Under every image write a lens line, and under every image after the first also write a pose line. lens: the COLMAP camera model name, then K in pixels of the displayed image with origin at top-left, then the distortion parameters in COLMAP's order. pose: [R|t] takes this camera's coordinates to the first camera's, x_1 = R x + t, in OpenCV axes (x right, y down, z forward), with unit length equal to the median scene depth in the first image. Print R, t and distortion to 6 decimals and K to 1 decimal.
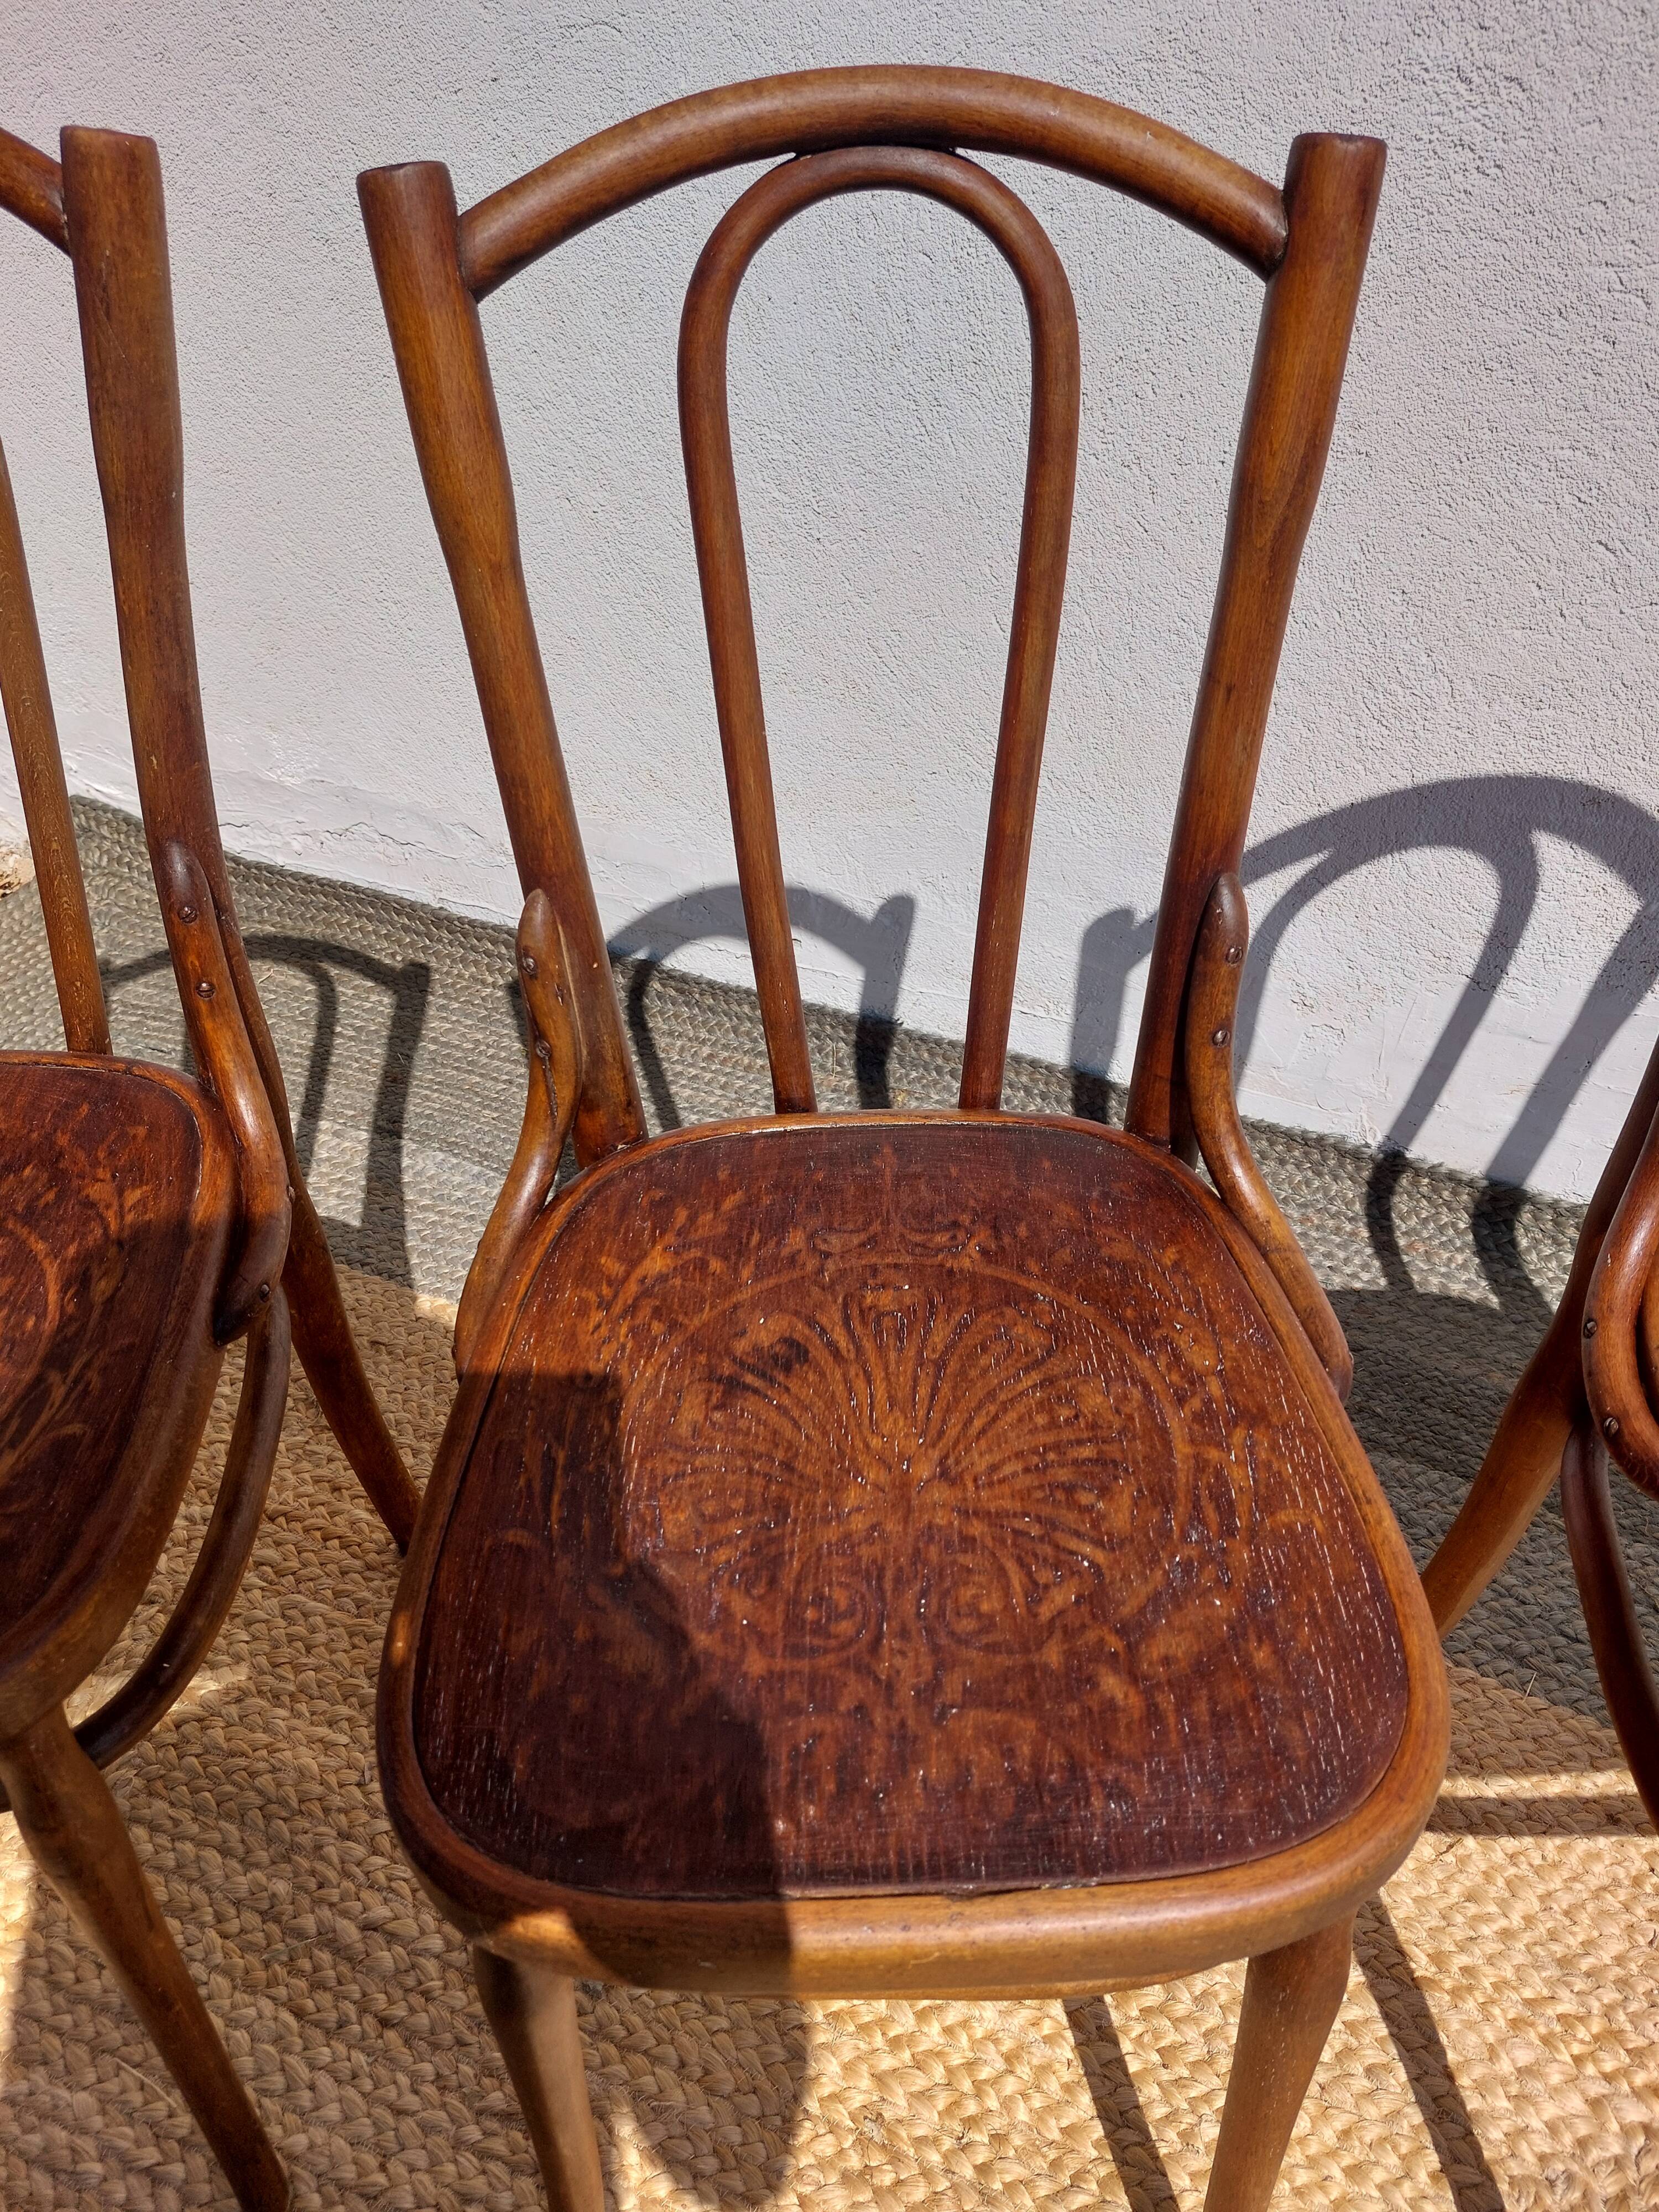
lens RADIAL K [[1623.8, 0, 840.3], [0, 1623.8, 1124.1], [0, 0, 1]] dist [0.056552, -0.060086]
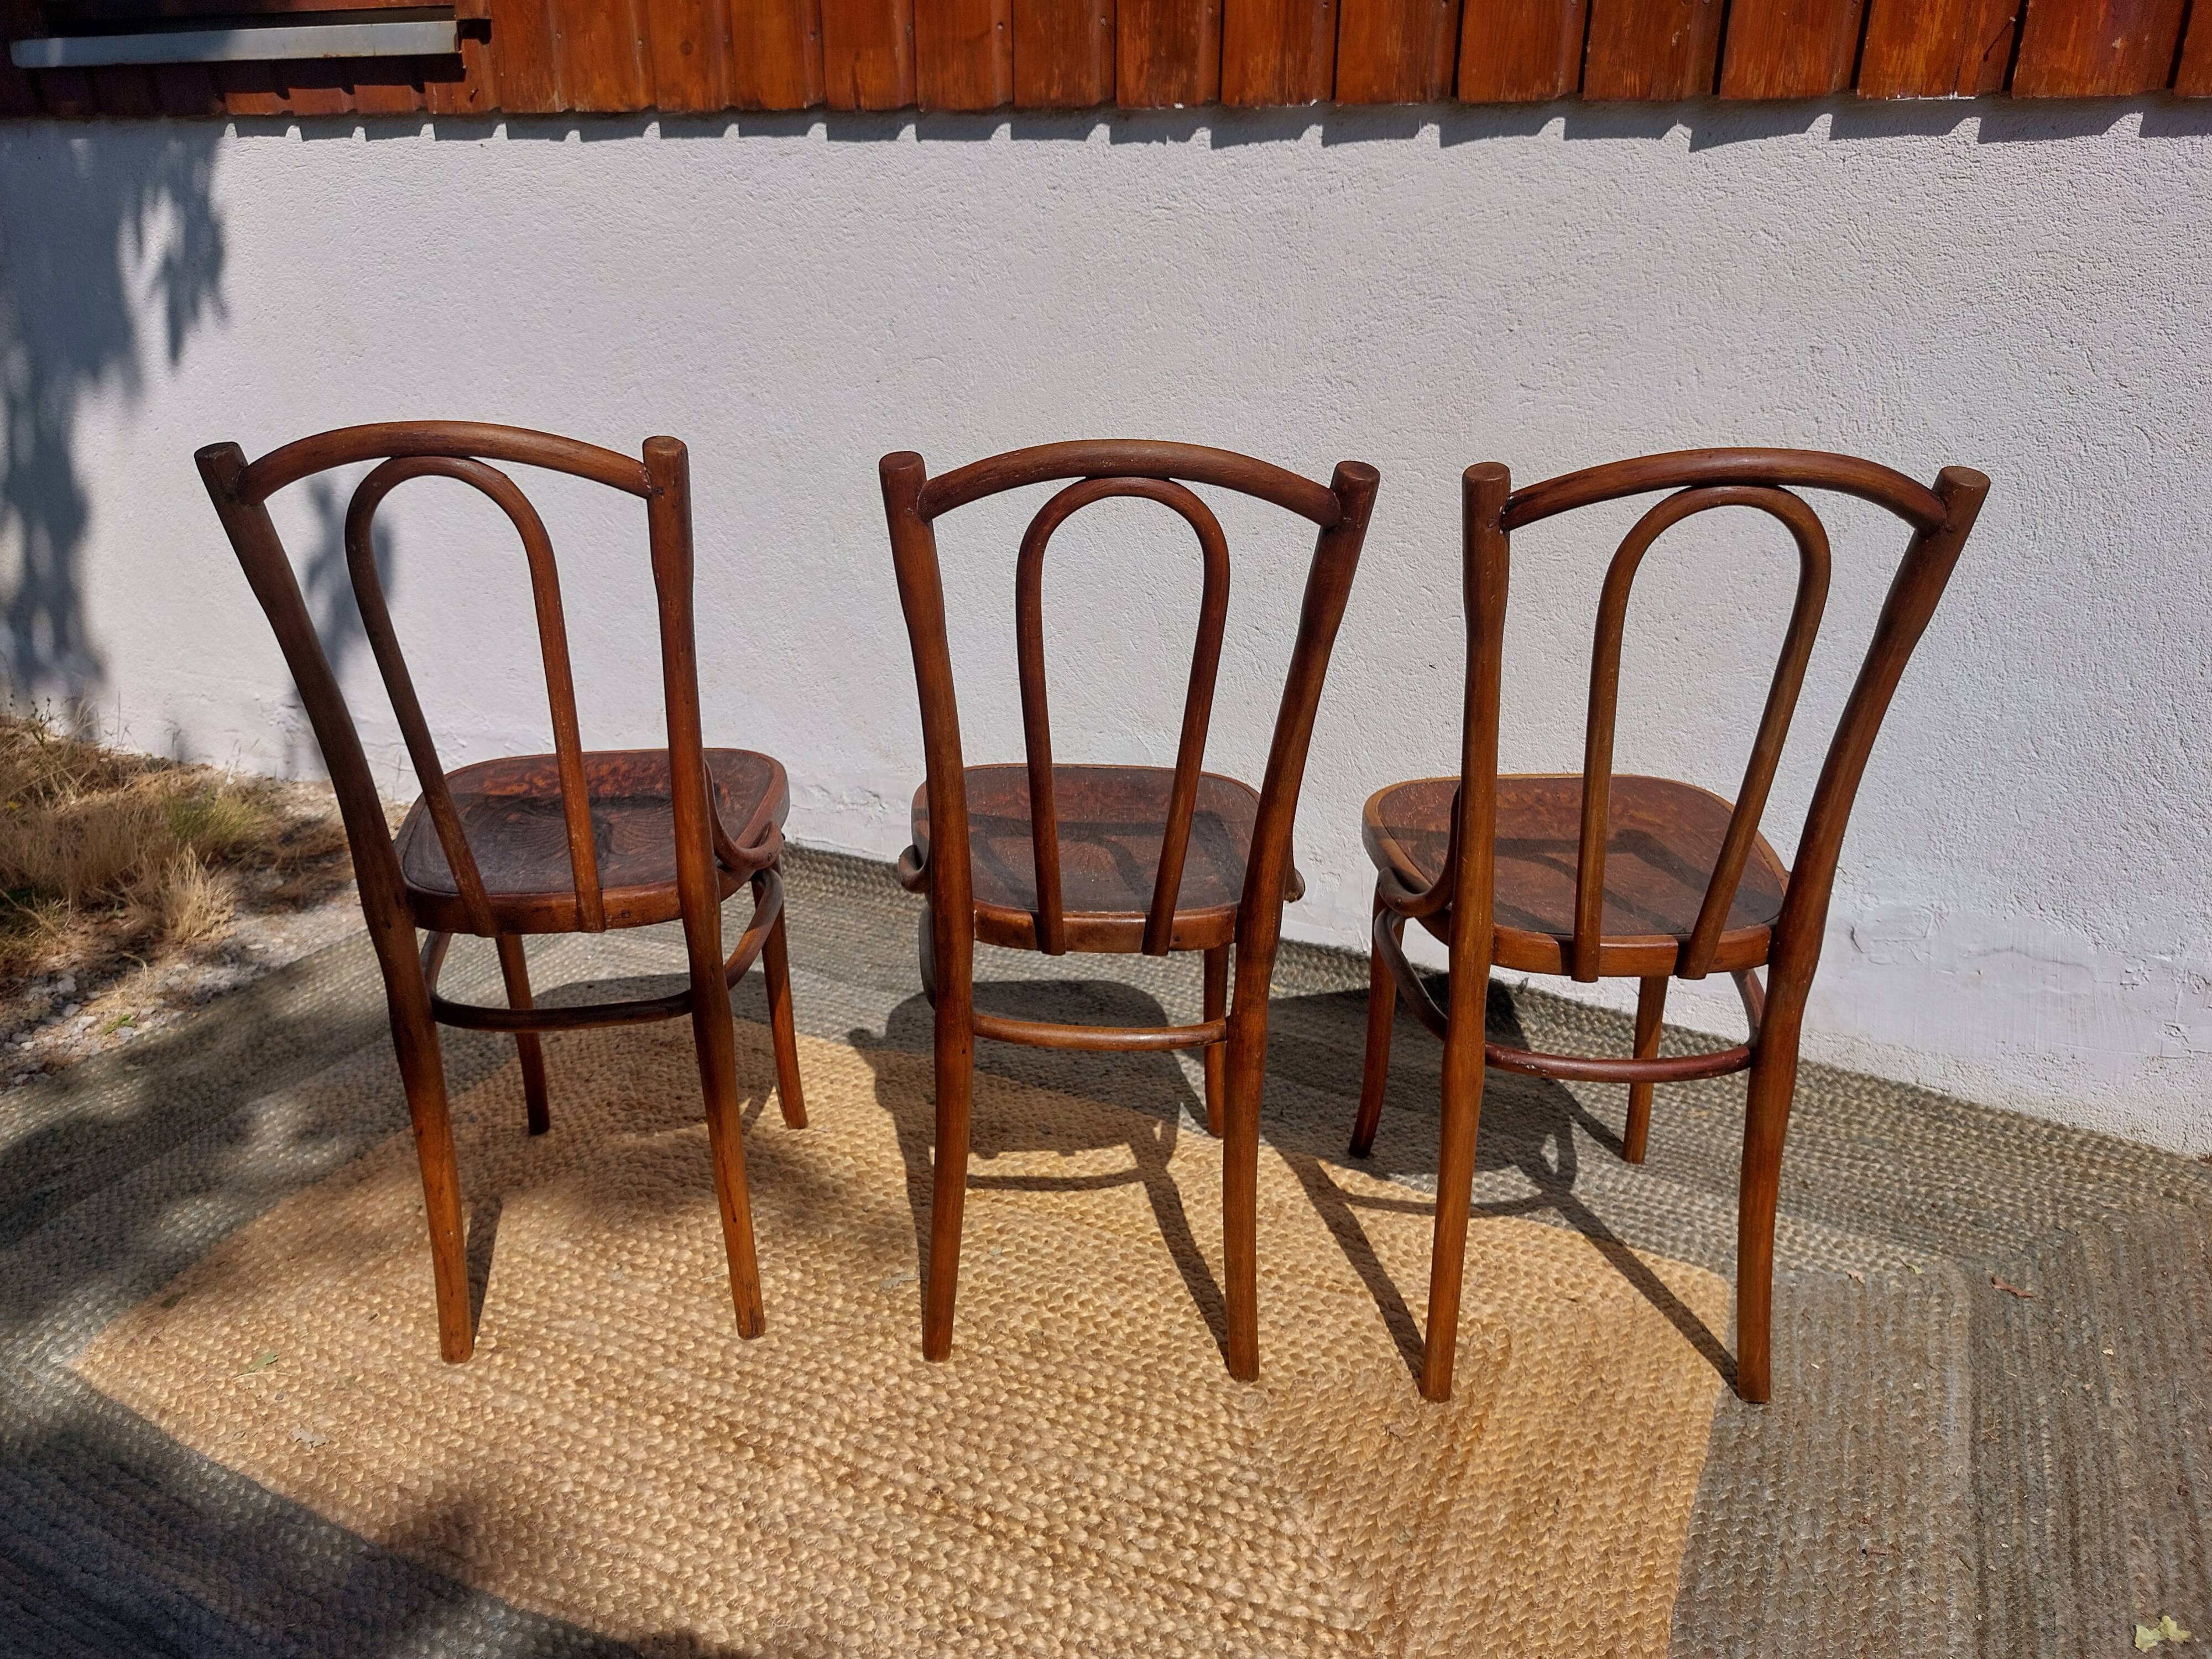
lens RADIAL K [[1623.8, 0, 1080.7], [0, 1623.8, 855.2], [0, 0, 1]] dist [0.056552, -0.060086]
pose [[0.999889, 0.013219, -0.006886, 0.051926], [-0.014685, 0.952847, -0.303095, 0.454739], [0.002555, 0.303162, 0.952936, -0.635780]]
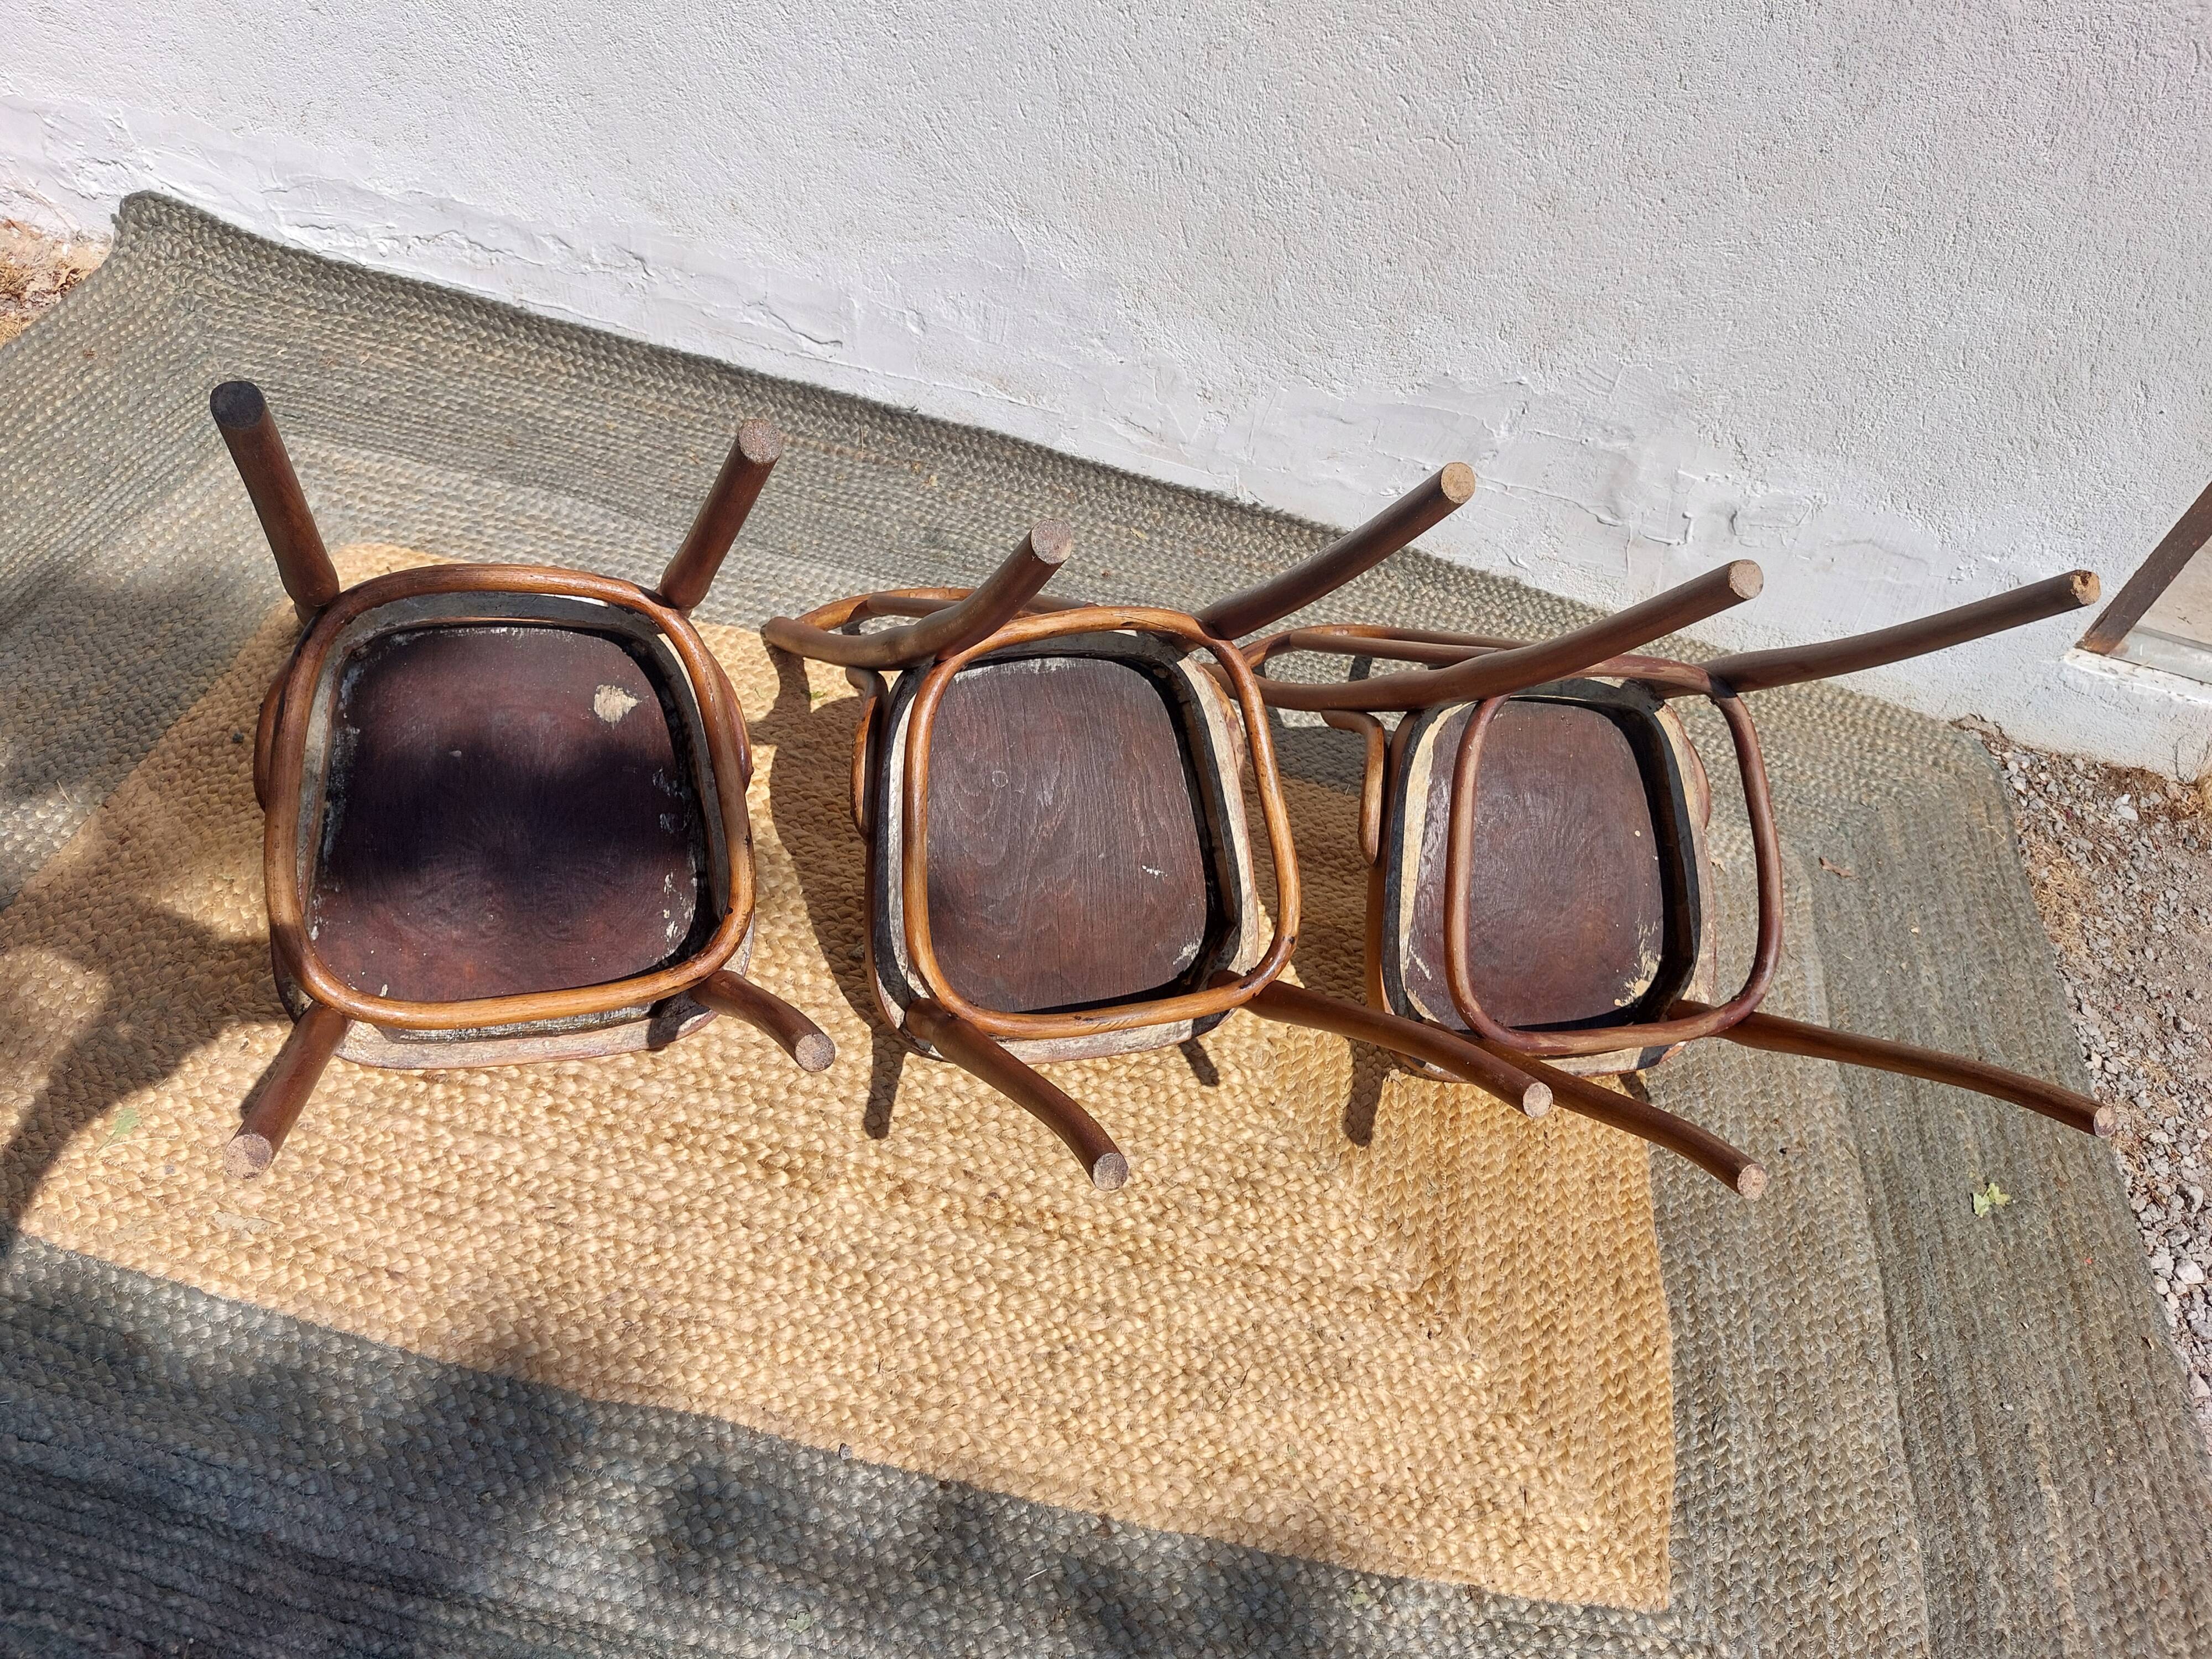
lens RADIAL K [[1623.8, 0, 1092.6], [0, 1623.8, 844.2], [0, 0, 1]] dist [0.056552, -0.060086]
pose [[0.946080, -0.048114, 0.320339, -0.329833], [0.009763, 0.992694, 0.120266, 0.161934], [-0.323785, -0.110654, 0.939638, -0.450137]]
